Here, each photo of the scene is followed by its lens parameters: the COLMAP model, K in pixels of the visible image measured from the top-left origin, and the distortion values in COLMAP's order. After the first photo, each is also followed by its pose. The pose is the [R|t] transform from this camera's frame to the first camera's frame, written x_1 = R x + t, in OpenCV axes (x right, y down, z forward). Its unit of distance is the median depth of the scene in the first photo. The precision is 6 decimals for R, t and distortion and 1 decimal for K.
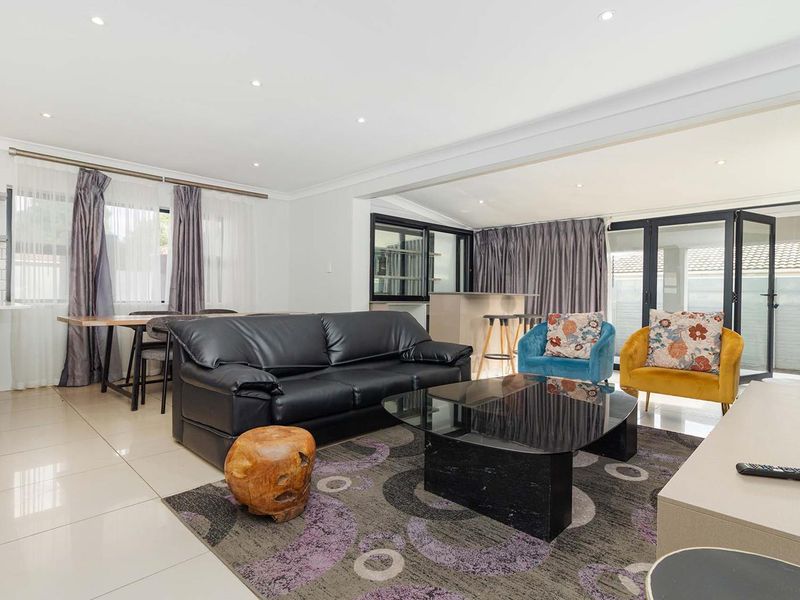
lens RADIAL K [[429.7, 0, 403.8], [0, 429.7, 297.7], [0, 0, 1]] dist [0.022750, 0.000197]
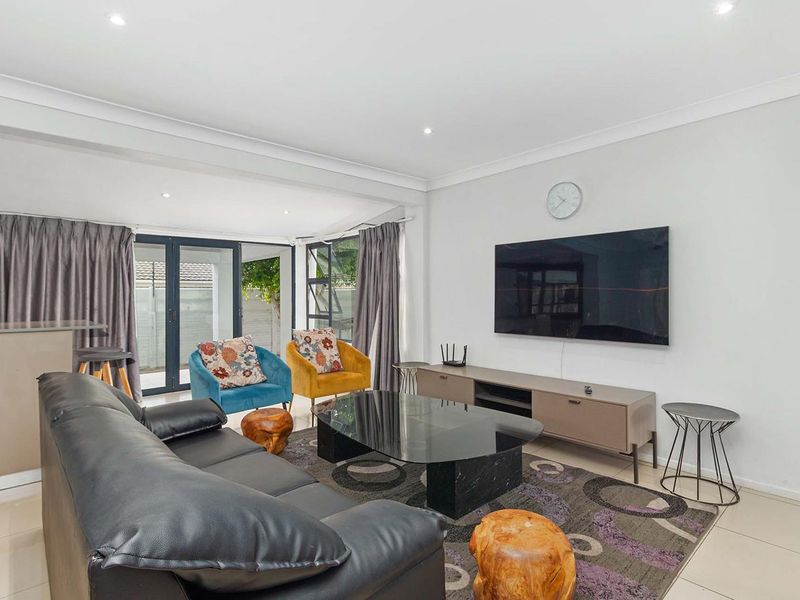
lens RADIAL K [[429.7, 0, 403.8], [0, 429.7, 297.7], [0, 0, 1]] dist [0.022750, 0.000197]
pose [[0.070990, -0.015639, 0.997354, -0.553714], [0.014141, 0.999792, 0.014670, -0.068968], [-0.997377, 0.013062, 0.071197, 0.559770]]
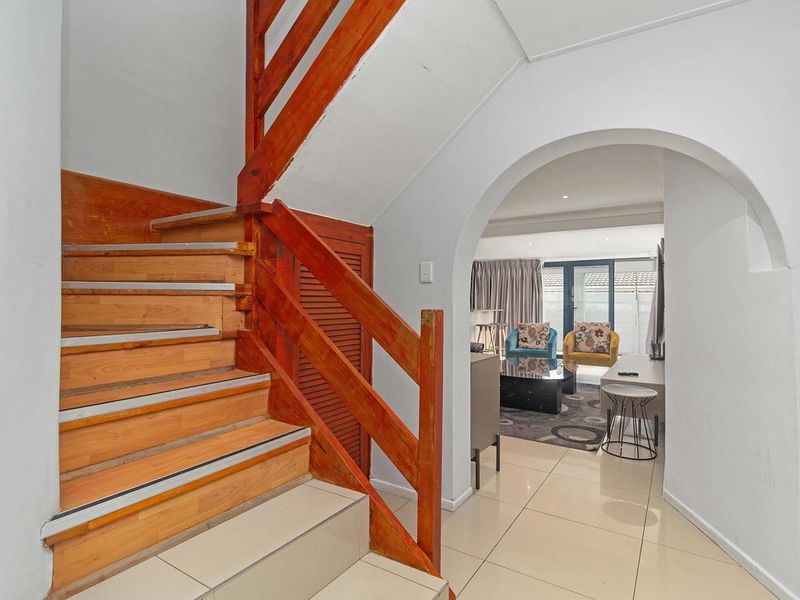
lens RADIAL K [[429.7, 0, 403.8], [0, 429.7, 297.7], [0, 0, 1]] dist [0.022750, 0.000197]
pose [[0.979897, -0.005896, 0.199418, -0.471286], [0.006867, 0.999968, -0.004181, -0.064418], [-0.199387, 0.005467, 0.979906, -0.601133]]
